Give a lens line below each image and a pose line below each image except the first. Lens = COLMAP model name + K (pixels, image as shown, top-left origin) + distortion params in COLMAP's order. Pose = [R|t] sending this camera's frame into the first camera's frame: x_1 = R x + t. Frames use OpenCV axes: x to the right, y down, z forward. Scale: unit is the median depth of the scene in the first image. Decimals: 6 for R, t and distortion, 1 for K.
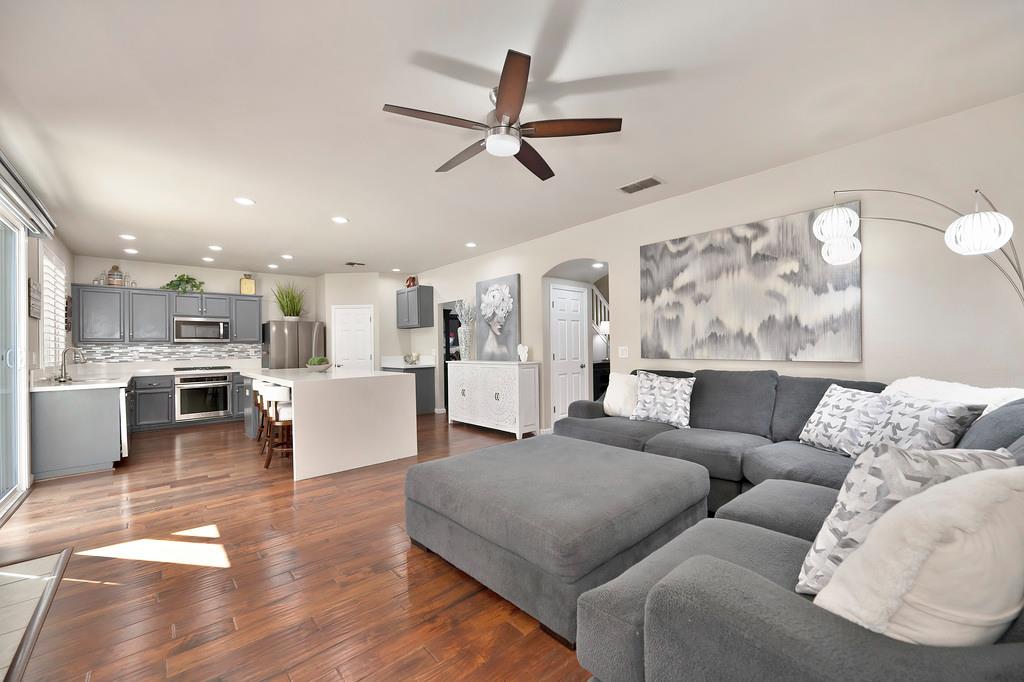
lens RADIAL K [[405.5, 0, 517.1], [0, 405.5, 343.2], [0, 0, 1]] dist [-0.004806, 0.001265]
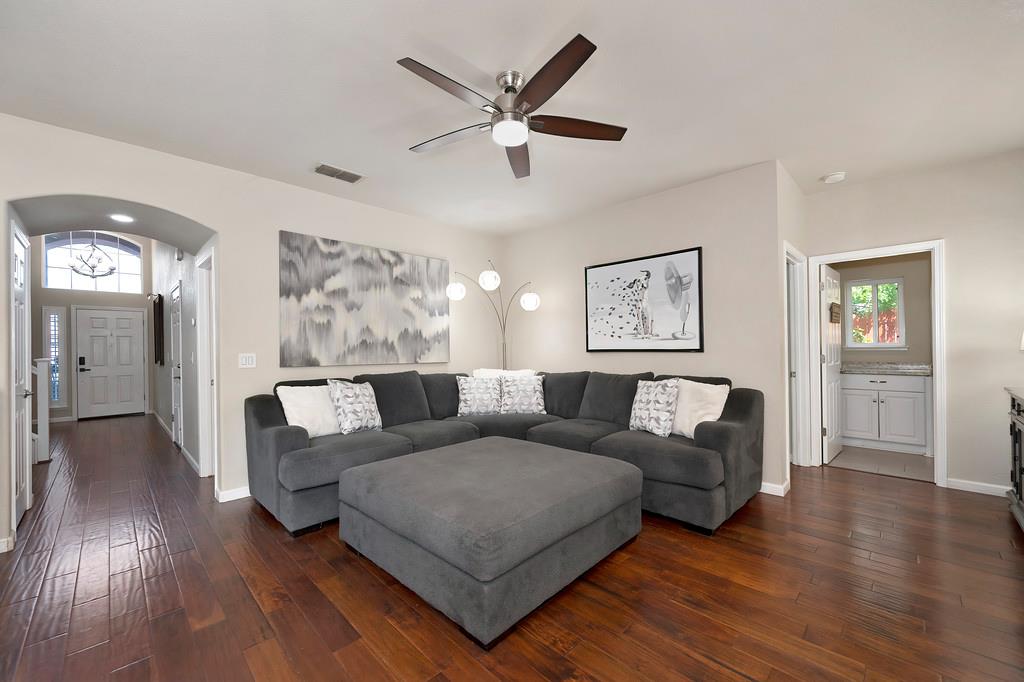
lens RADIAL K [[405.5, 0, 510.3], [0, 405.5, 348.6], [0, 0, 1]] dist [-0.004806, 0.001265]
pose [[-0.052773, 0.005821, 0.998590, -0.590862], [-0.008282, 0.999946, -0.006266, 0.001306], [-0.998572, -0.008601, -0.052722, 0.641097]]
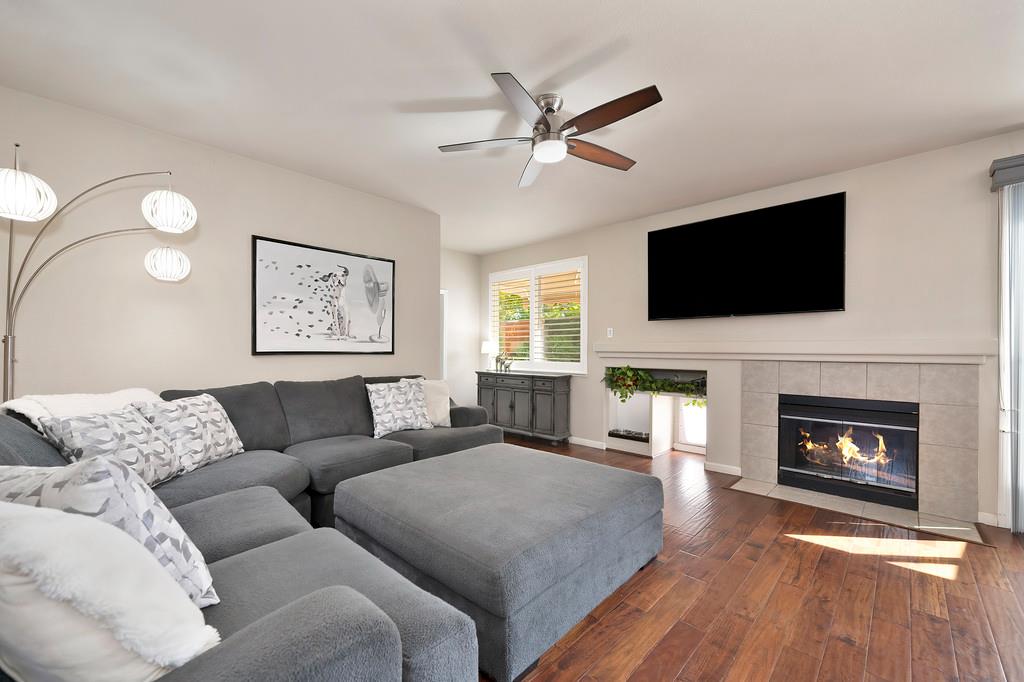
lens RADIAL K [[405.5, 0, 525.8], [0, 405.5, 355.5], [0, 0, 1]] dist [-0.004806, 0.001265]
pose [[-0.996188, 0.003282, -0.087167, 0.065365], [0.003621, 0.999987, -0.003721, 0.007719], [0.087153, -0.004022, -0.996187, 1.221749]]
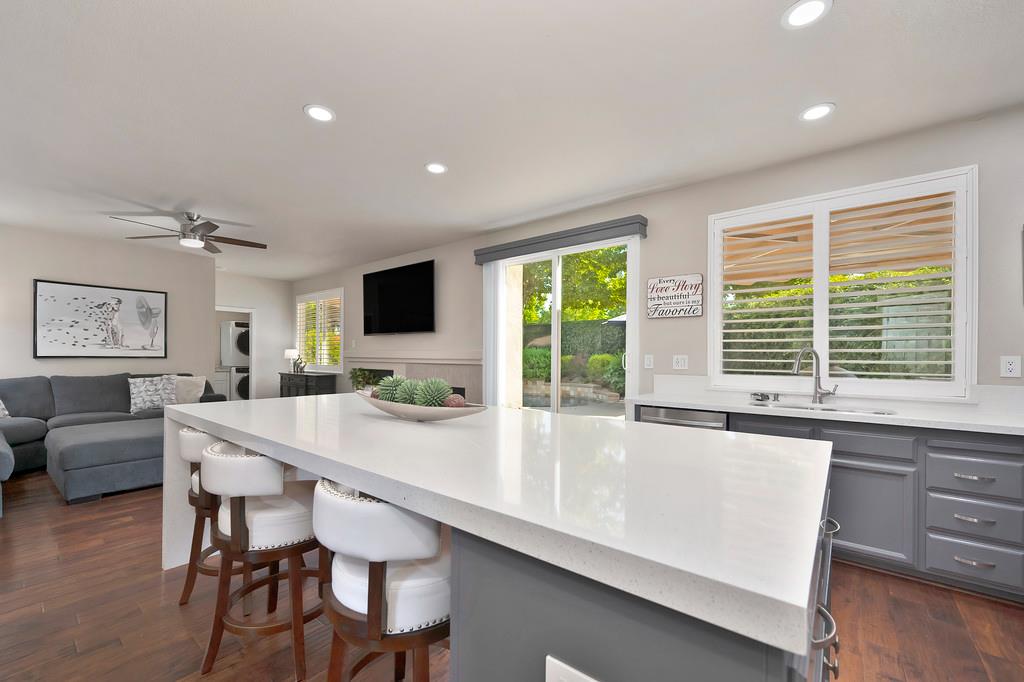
lens RADIAL K [[405.5, 0, 519.4], [0, 405.5, 359.5], [0, 0, 1]] dist [-0.004806, 0.001265]
pose [[-0.985486, -0.002378, -0.169739, -0.704020], [-0.001086, 0.999970, -0.007705, 0.013404], [0.169752, -0.007408, -0.985459, 1.823174]]
